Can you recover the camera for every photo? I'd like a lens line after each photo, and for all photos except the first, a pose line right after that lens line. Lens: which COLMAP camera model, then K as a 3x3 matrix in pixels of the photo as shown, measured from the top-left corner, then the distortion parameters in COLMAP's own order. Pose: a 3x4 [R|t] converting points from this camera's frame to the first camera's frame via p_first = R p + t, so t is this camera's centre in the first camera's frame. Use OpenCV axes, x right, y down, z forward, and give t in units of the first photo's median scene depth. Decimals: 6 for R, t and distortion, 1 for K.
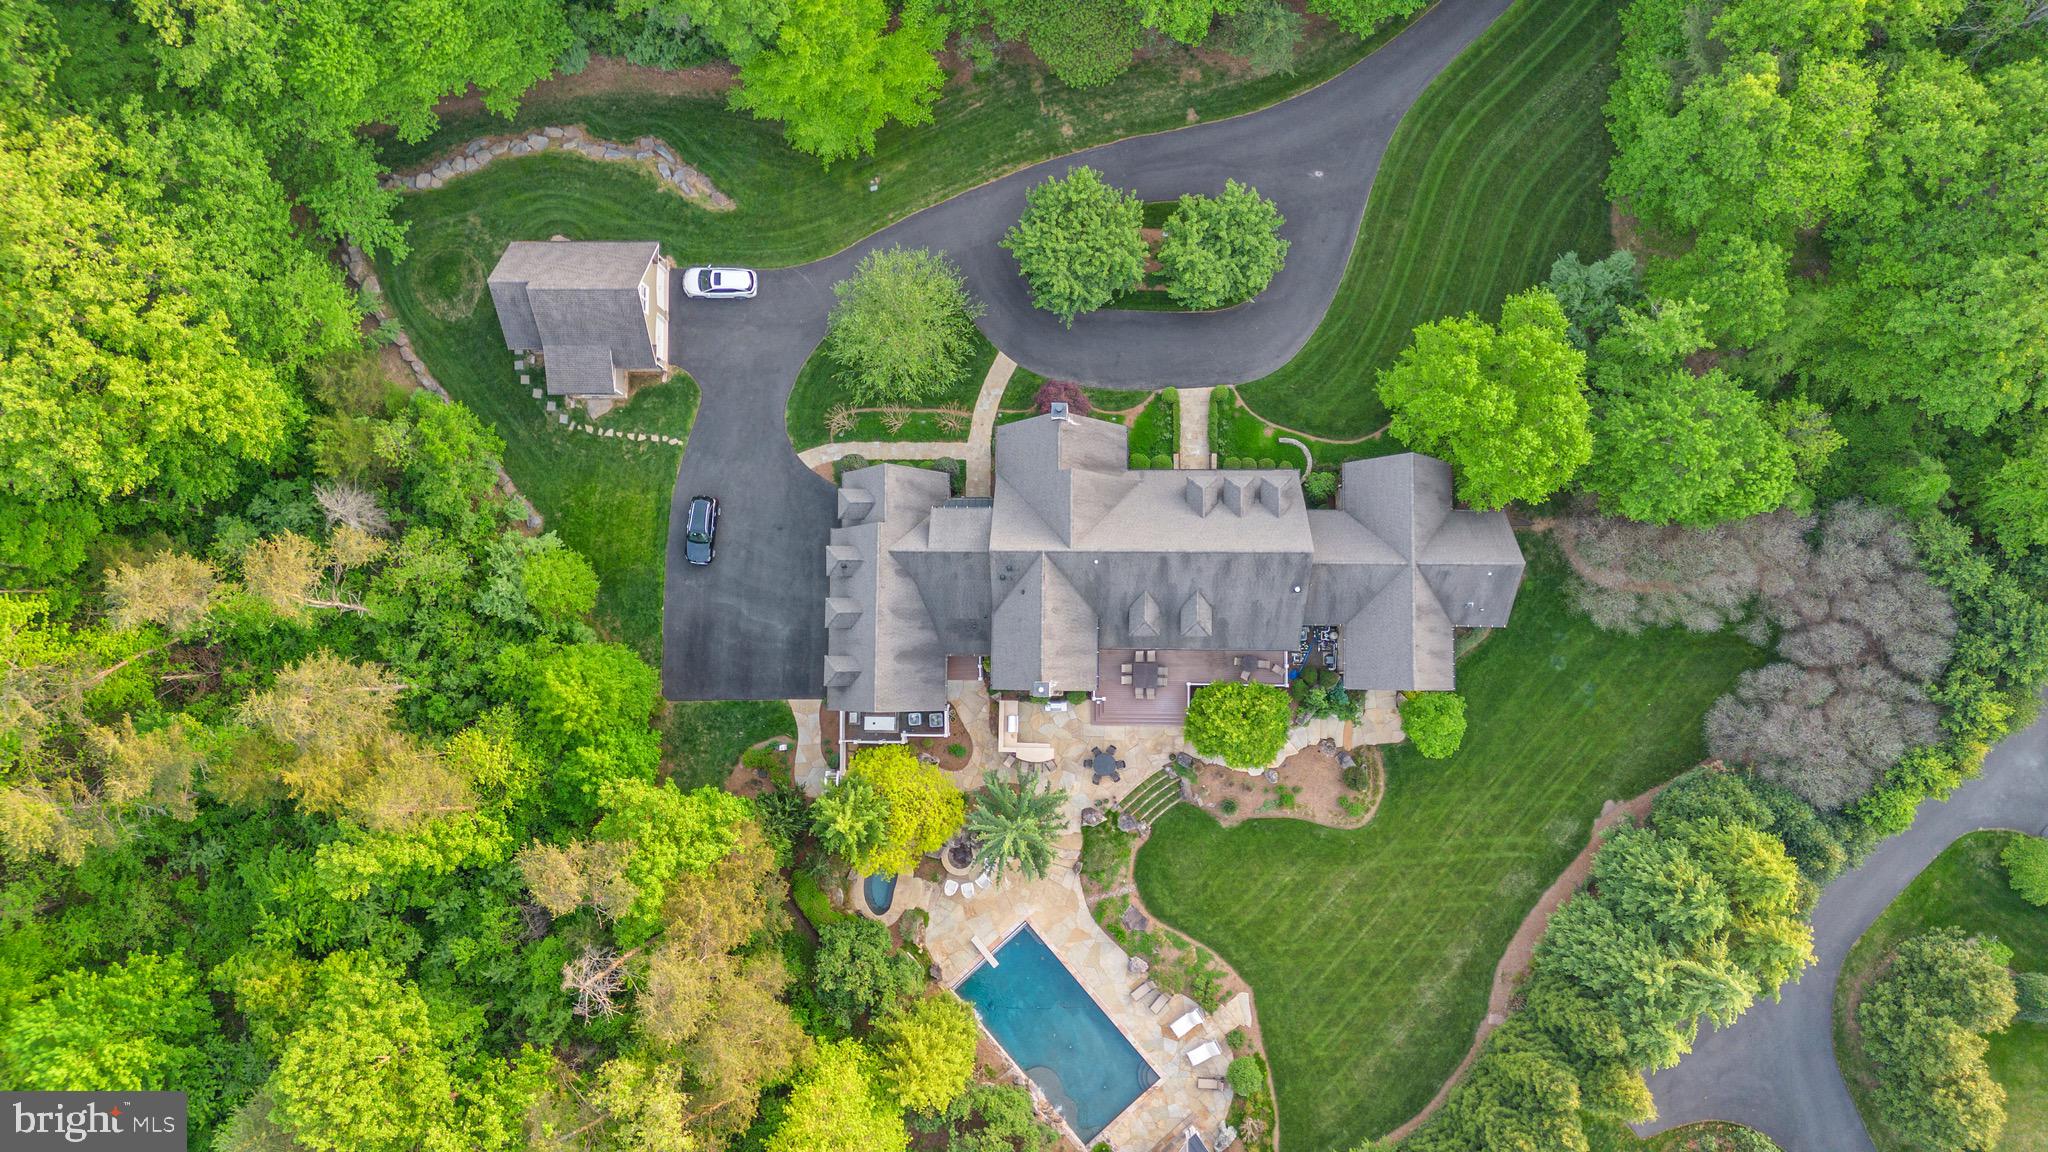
lens RADIAL K [[1448.6, 0, 1024.0], [0, 1448.6, 576.0], [0, 0, 1]] dist [0.084625, -0.092069]
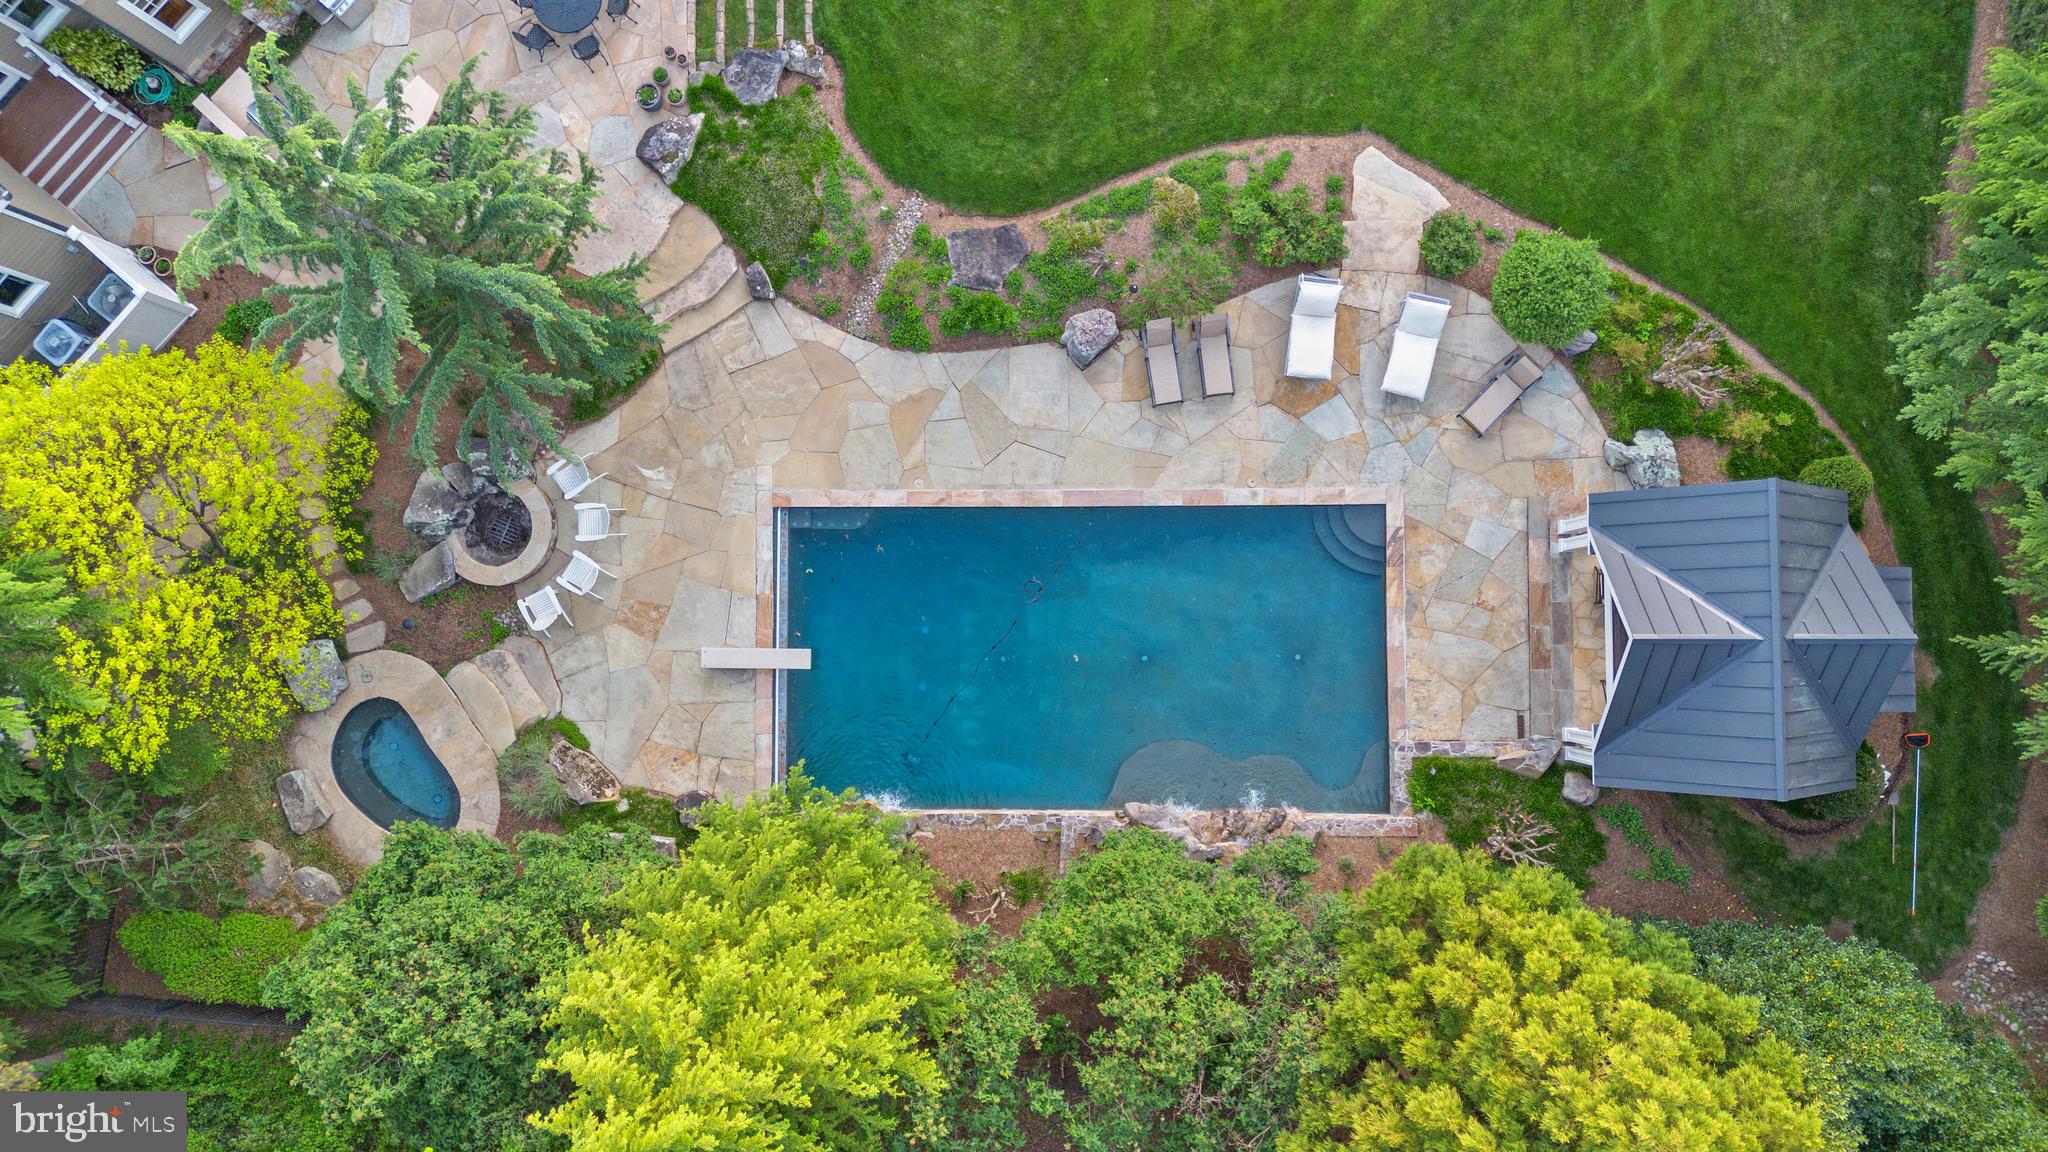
lens RADIAL K [[1448.6, 0, 1024.0], [0, 1448.6, 576.0], [0, 0, 1]] dist [0.084625, -0.092069]
pose [[0.666046, -0.743649, 0.058042, 0.008130], [0.745323, 0.666592, -0.012207, 0.295404], [-0.029613, 0.051390, 0.998240, 0.671599]]
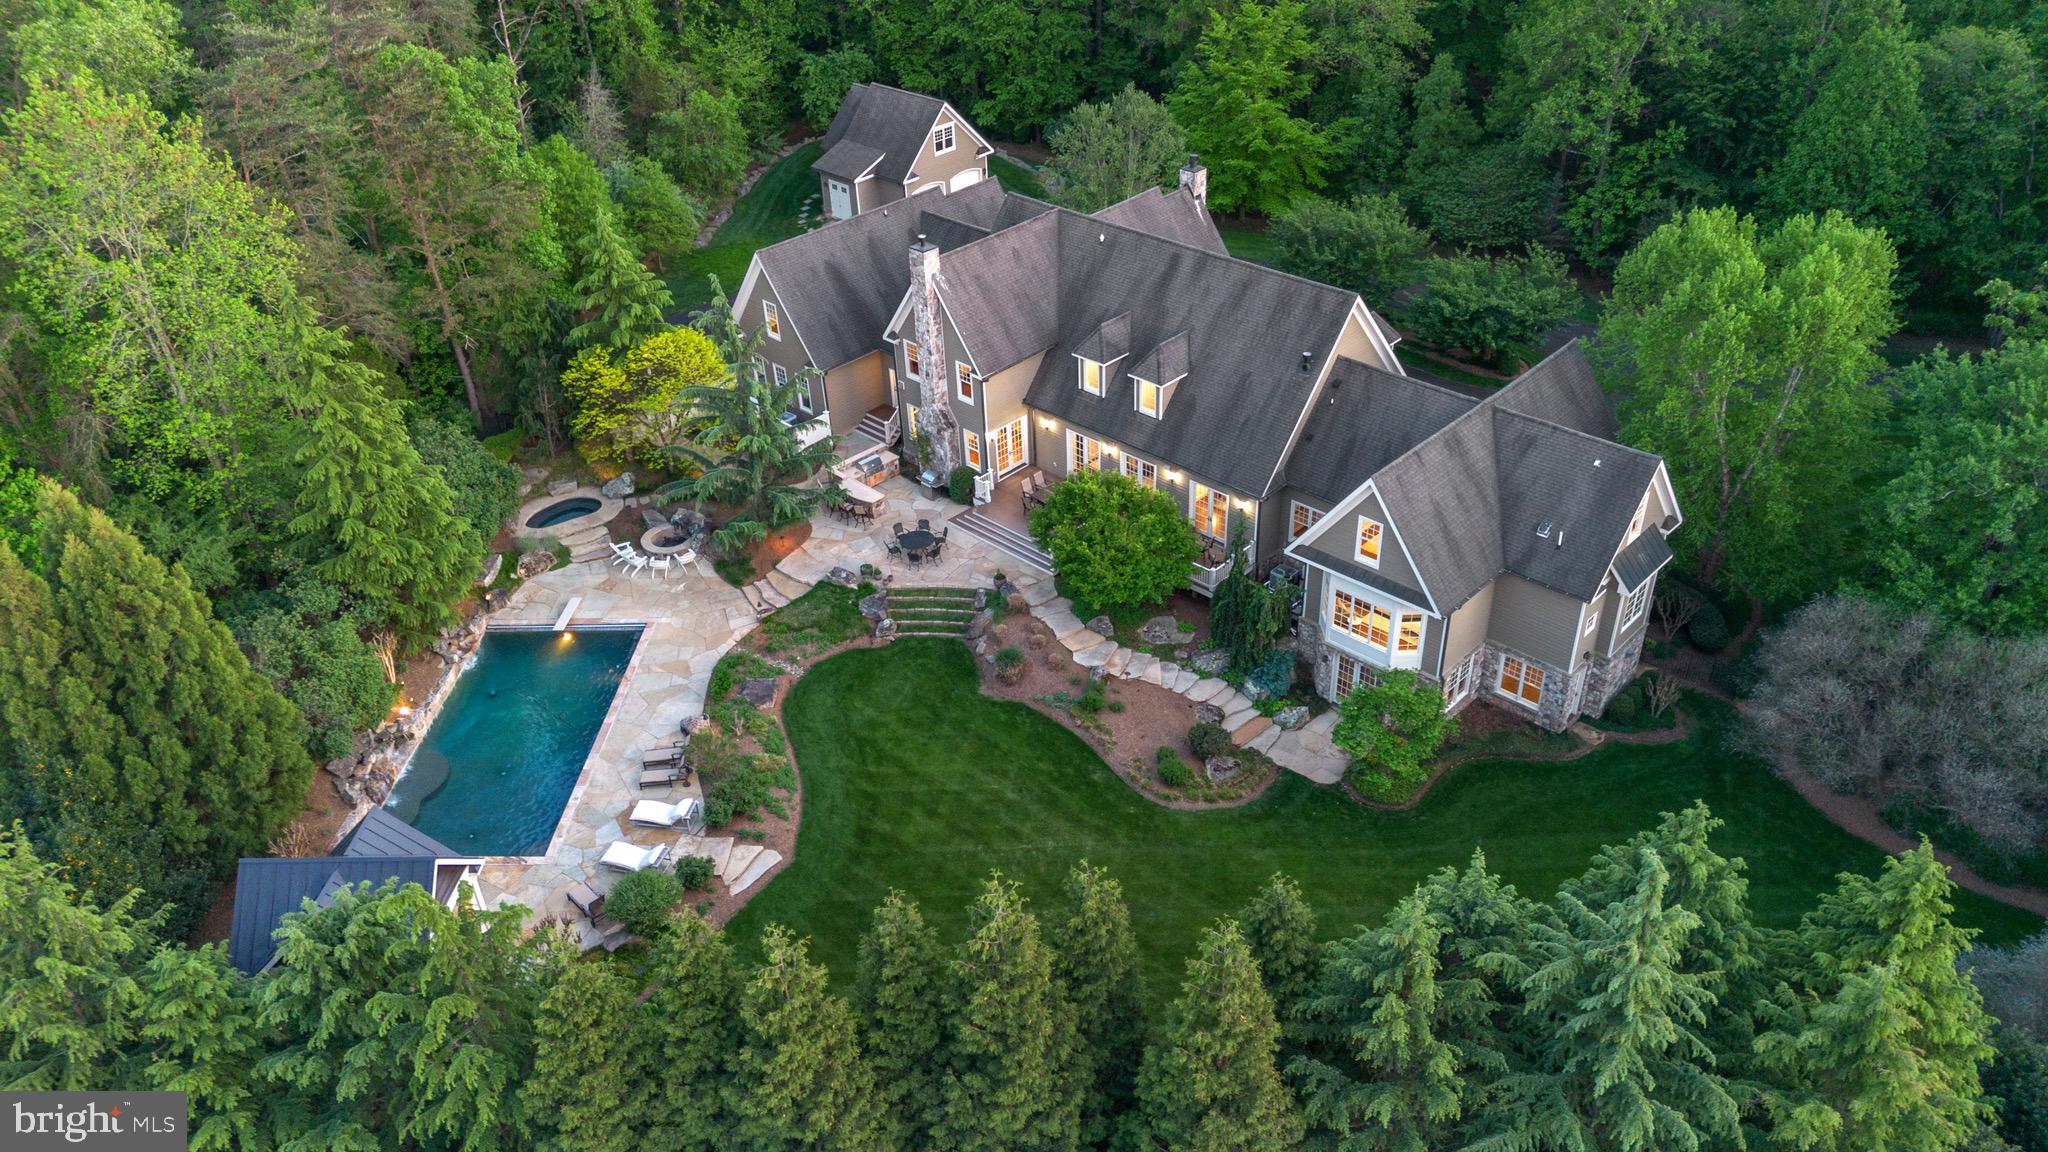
lens RADIAL K [[1448.6, 0, 1024.0], [0, 1448.6, 576.0], [0, 0, 1]] dist [0.084625, -0.092069]
pose [[0.721683, 0.405513, -0.561011, 0.459332], [-0.690574, 0.477692, -0.543064, 0.455738], [0.047771, 0.779339, 0.624778, 0.607045]]
